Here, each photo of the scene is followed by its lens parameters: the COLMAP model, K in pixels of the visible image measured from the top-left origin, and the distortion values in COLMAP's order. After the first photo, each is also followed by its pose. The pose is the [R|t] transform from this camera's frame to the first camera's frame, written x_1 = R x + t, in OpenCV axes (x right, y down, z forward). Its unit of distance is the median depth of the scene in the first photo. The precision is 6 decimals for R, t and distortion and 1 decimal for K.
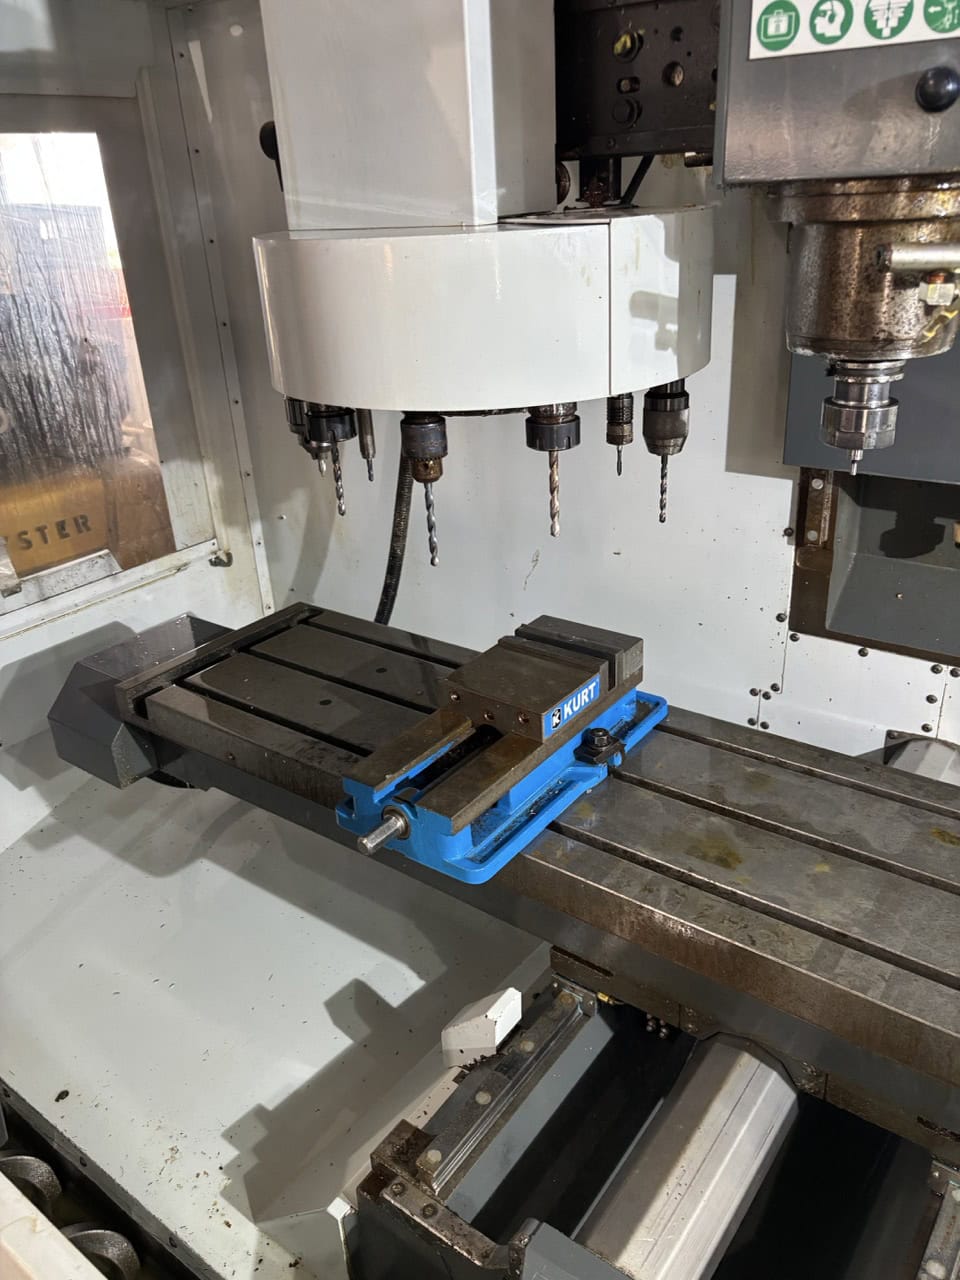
lens RADIAL K [[967.0, 0, 477.9], [0, 967.0, 633.7], [0, 0, 1]] dist [0.034038, -0.055291]
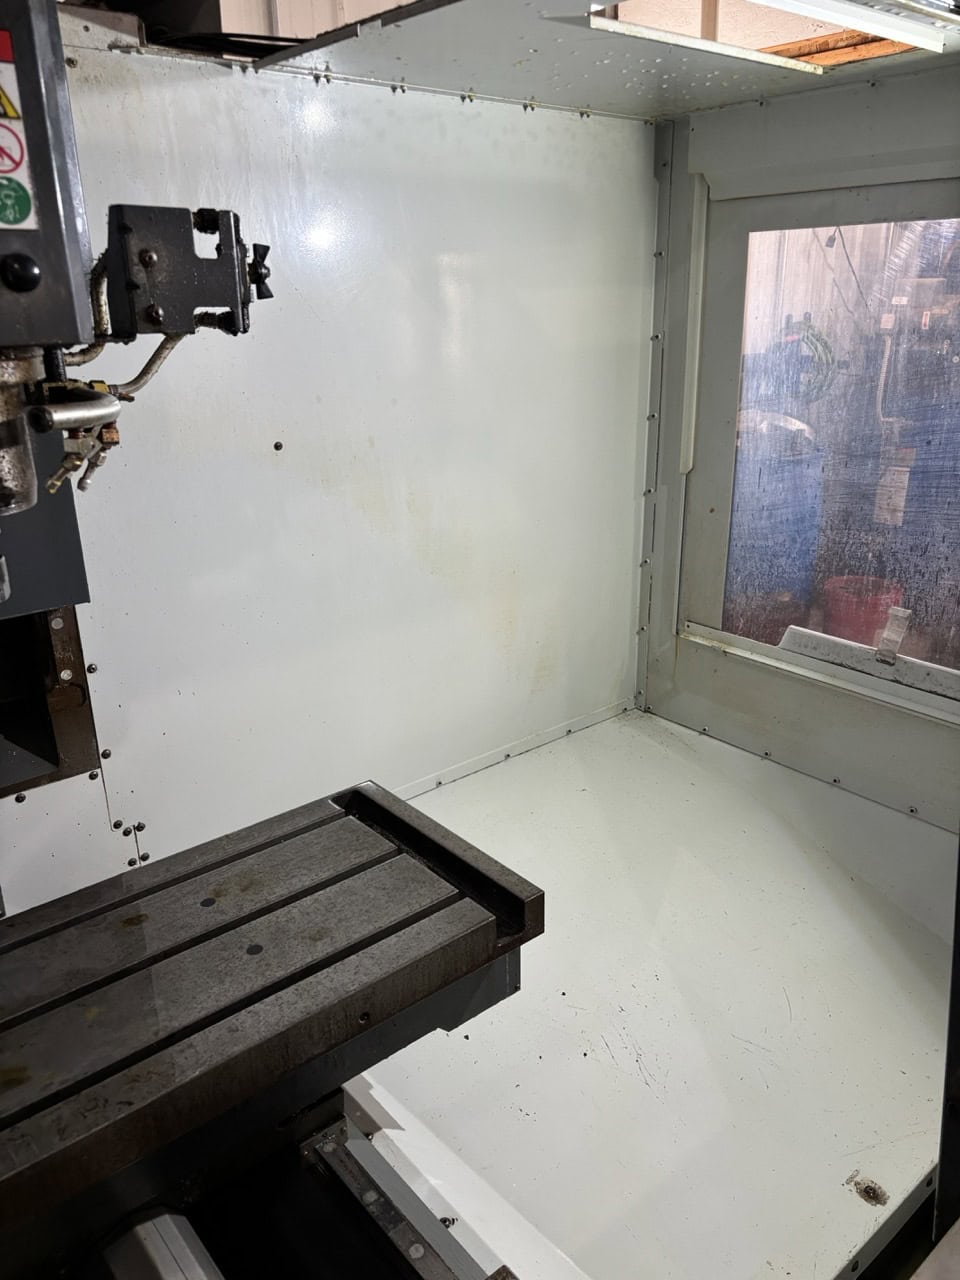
lens RADIAL K [[977.7, 0, 512.4], [0, 977.7, 645.2], [0, 0, 1]] dist [0.039423, -0.049394]
pose [[0.210062, -0.284269, 0.935449, -0.369934], [0.404510, 0.896333, 0.181547, -0.096478], [-0.890082, 0.340262, 0.303275, 0.186634]]
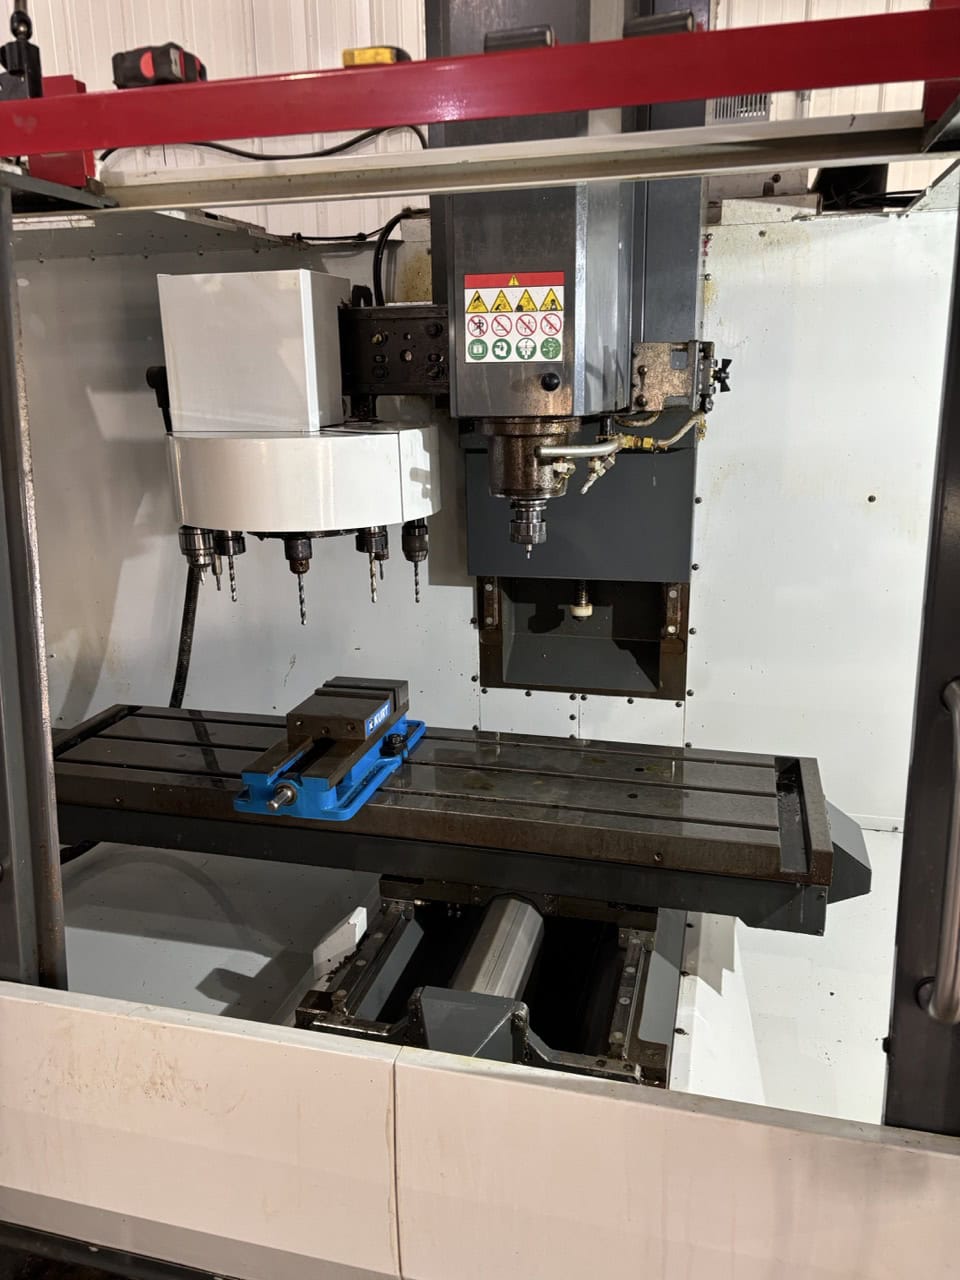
lens RADIAL K [[967.0, 0, 477.9], [0, 967.0, 633.7], [0, 0, 1]] dist [0.034038, -0.055291]
pose [[0.924258, -0.064234, 0.376326, -0.371335], [0.130269, 0.979645, -0.152729, 0.222931], [-0.358855, 0.190185, 0.913812, -0.585085]]
